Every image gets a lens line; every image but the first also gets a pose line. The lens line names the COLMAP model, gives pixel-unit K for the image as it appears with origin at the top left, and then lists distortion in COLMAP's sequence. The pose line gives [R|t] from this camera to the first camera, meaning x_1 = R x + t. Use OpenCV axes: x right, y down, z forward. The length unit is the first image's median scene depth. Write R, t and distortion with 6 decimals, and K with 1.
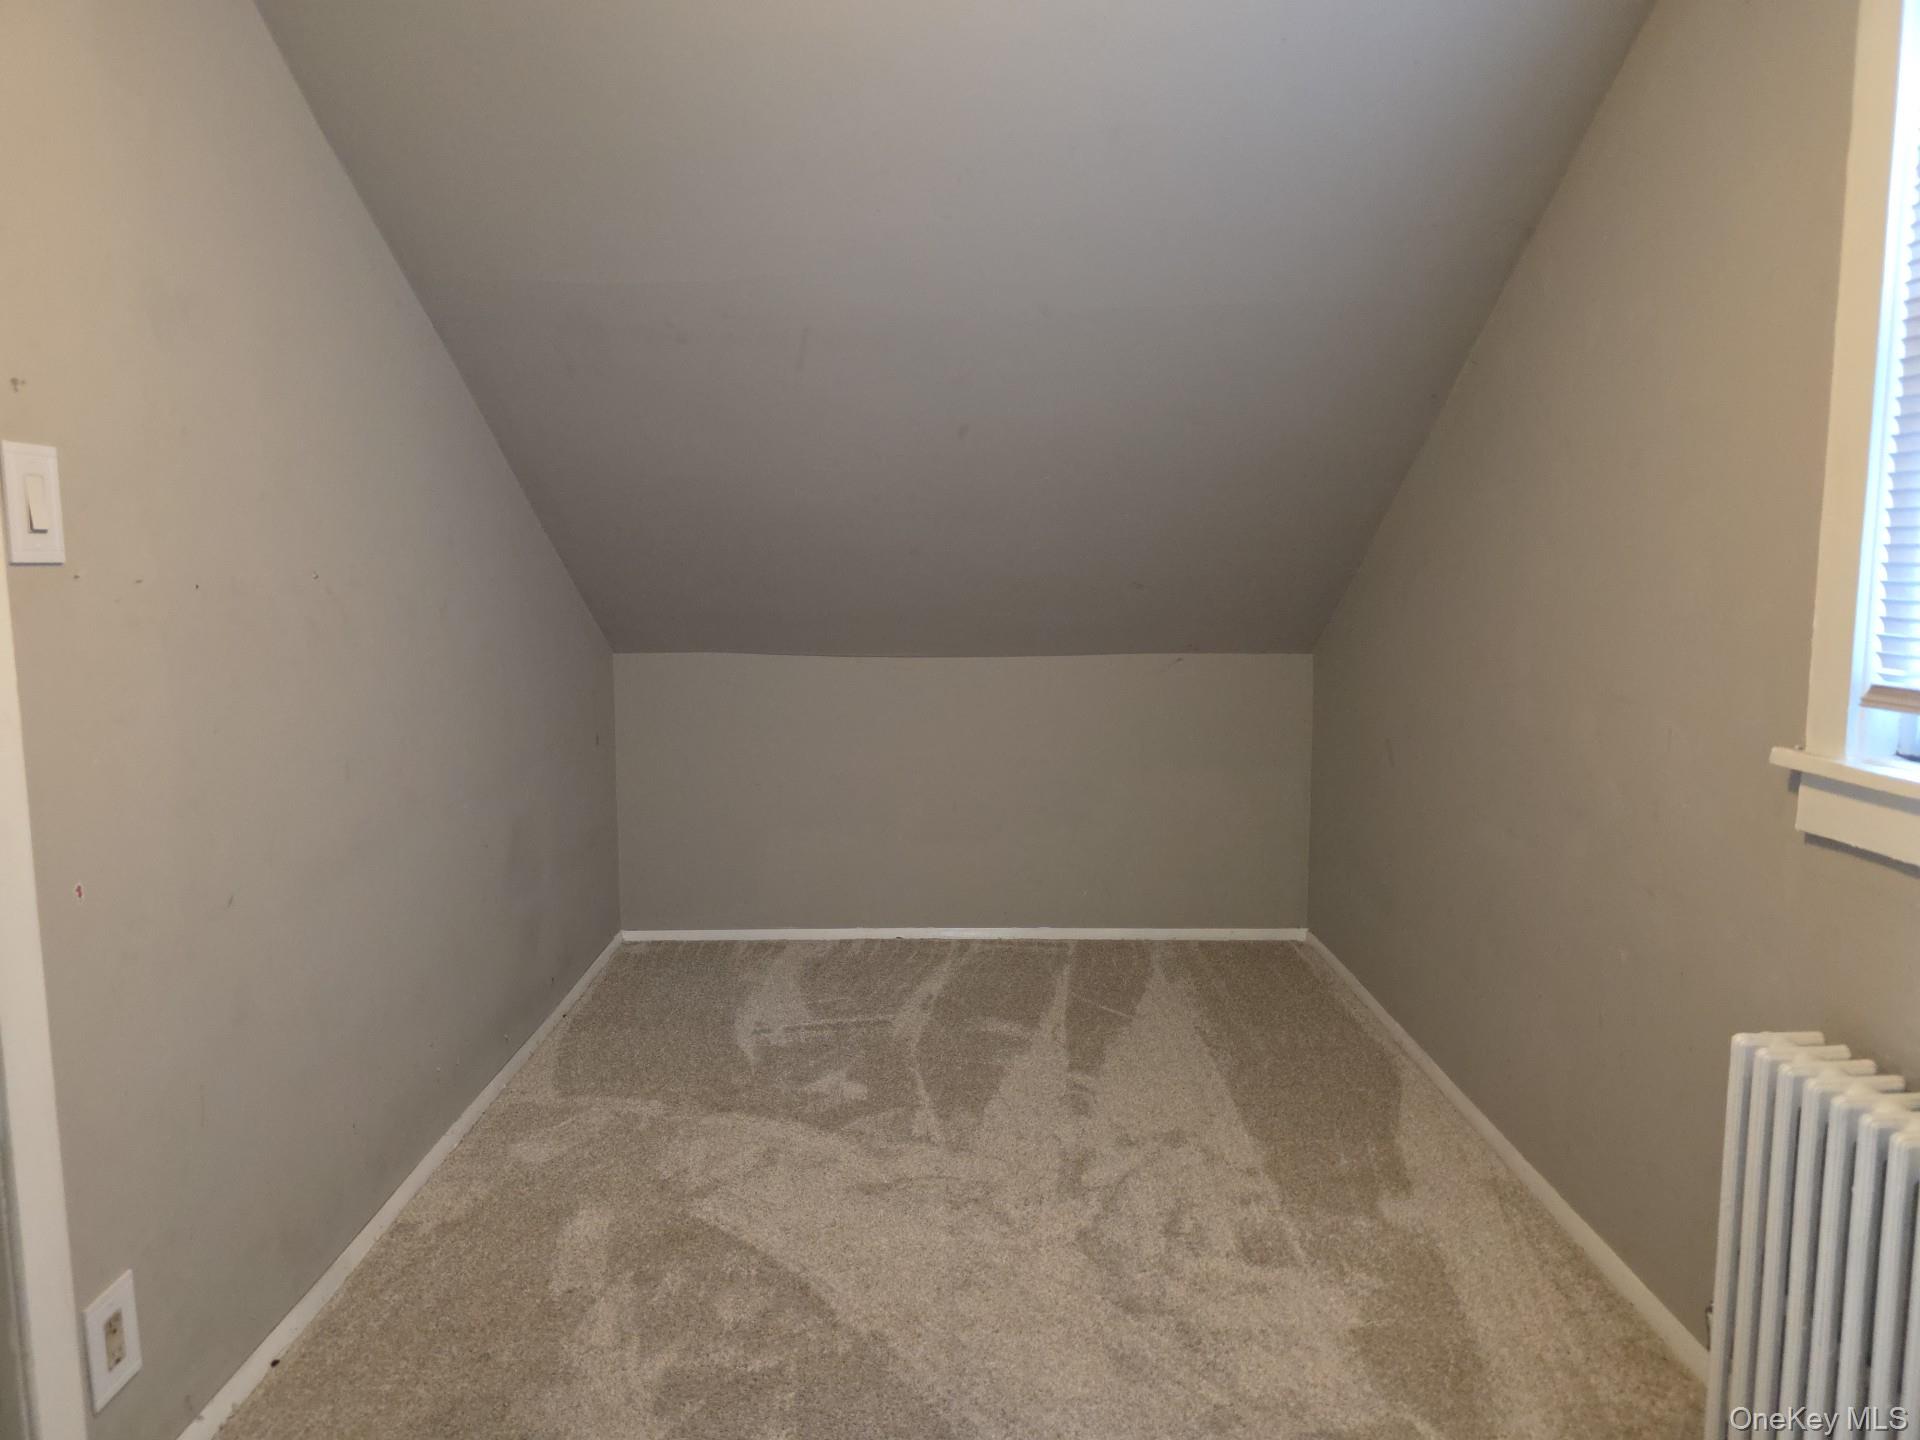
lens RADIAL K [[1298.9, 0, 960.0], [0, 1298.9, 720.0], [0, 0, 1]] dist [0.070968, -0.070324]
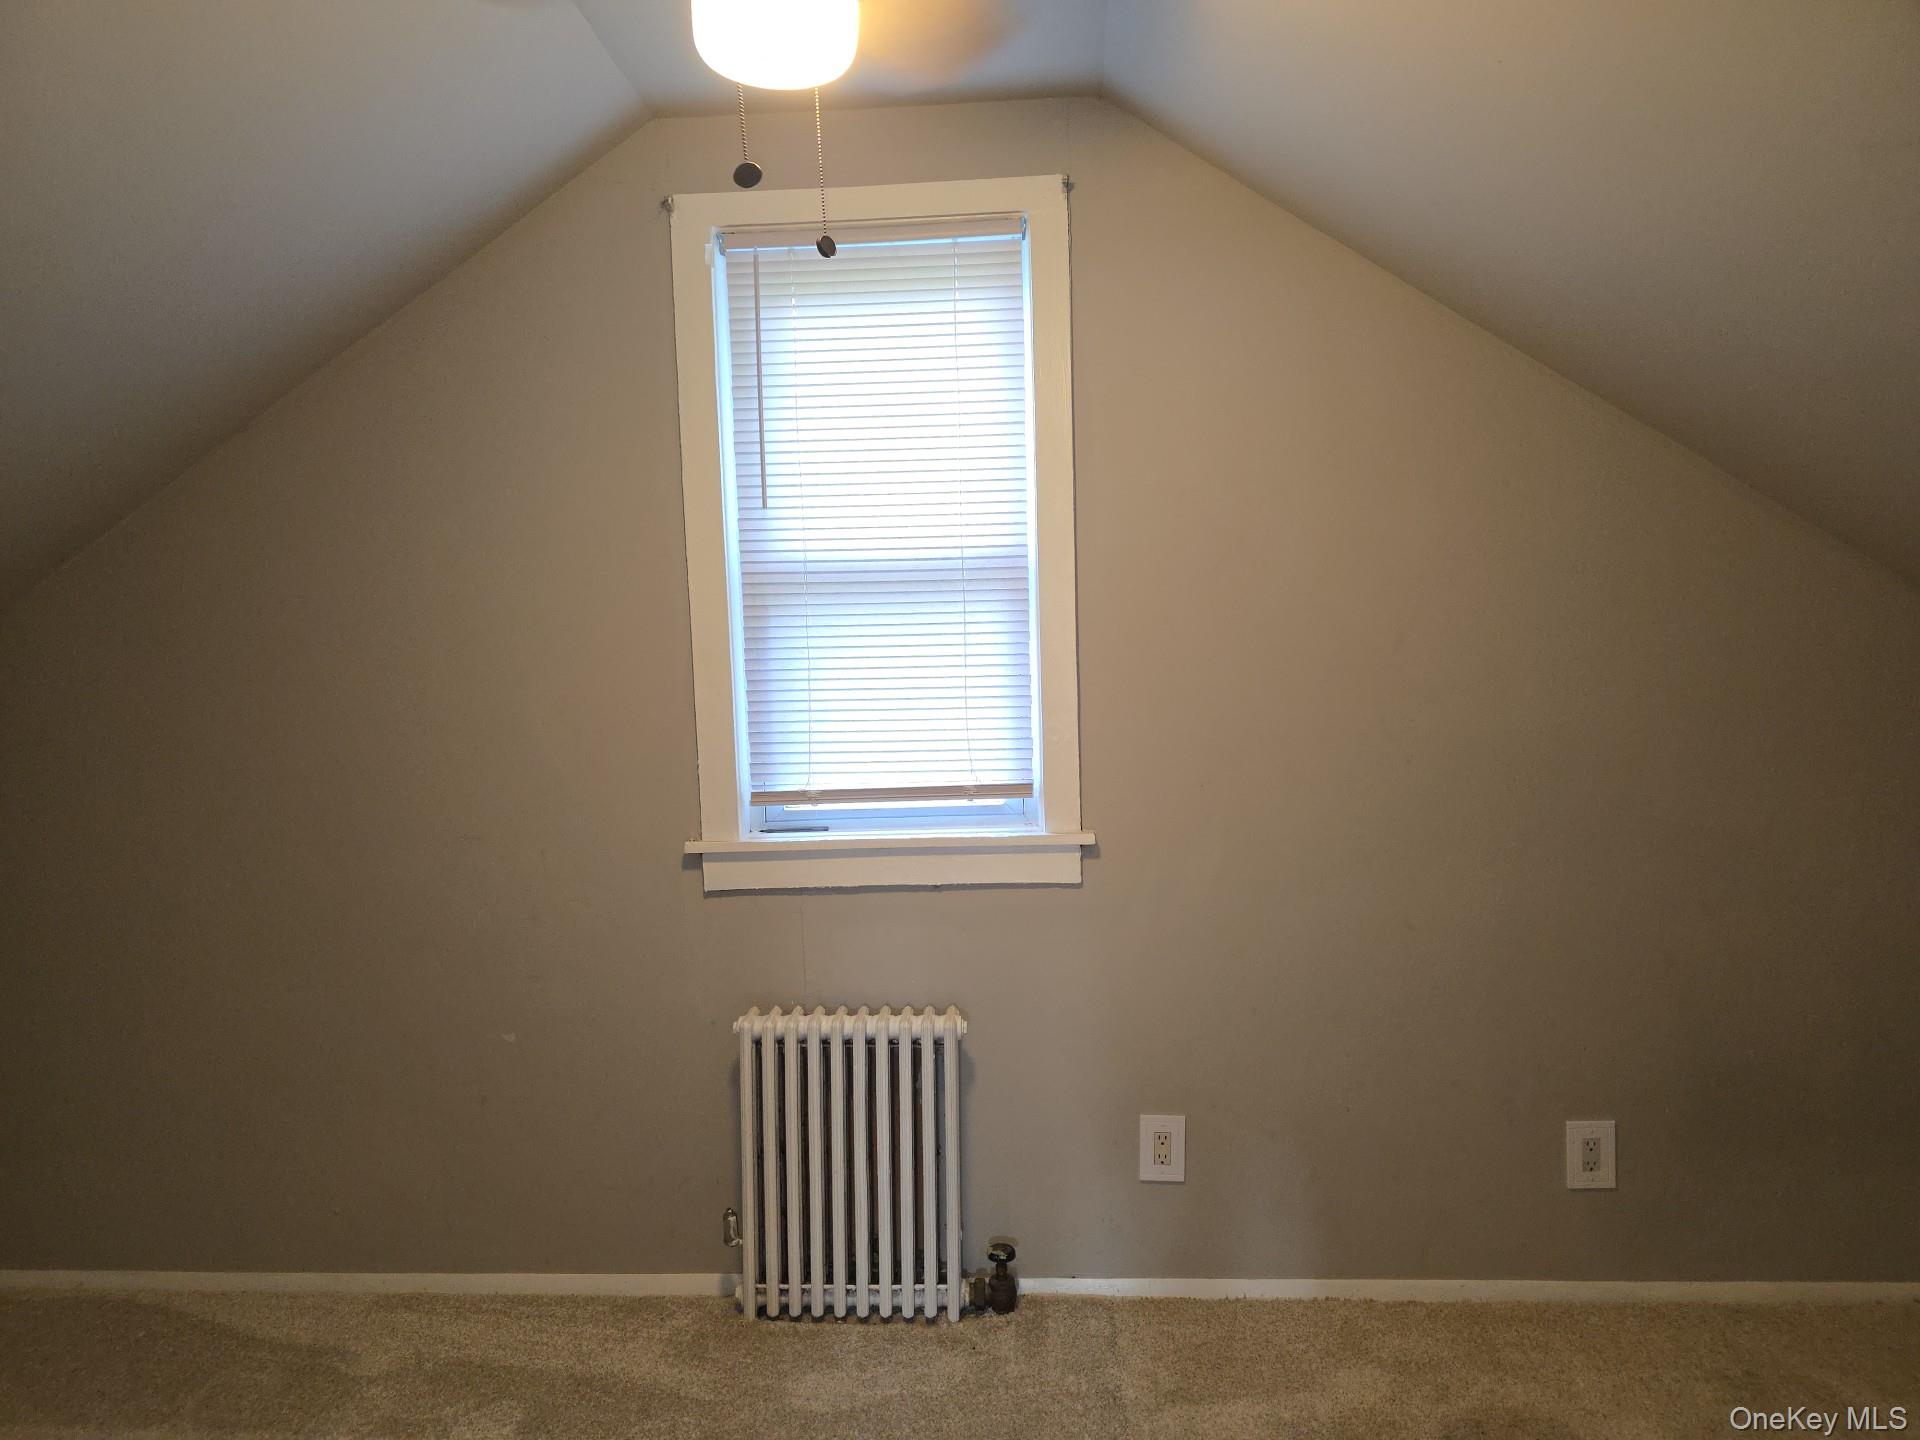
lens RADIAL K [[1298.9, 0, 960.0], [0, 1298.9, 720.0], [0, 0, 1]] dist [0.070968, -0.070324]
pose [[0.071221, -0.044188, 0.996481, -0.893938], [0.150309, 0.988086, 0.033073, -0.124995], [-0.986070, 0.147425, 0.077014, 0.552638]]
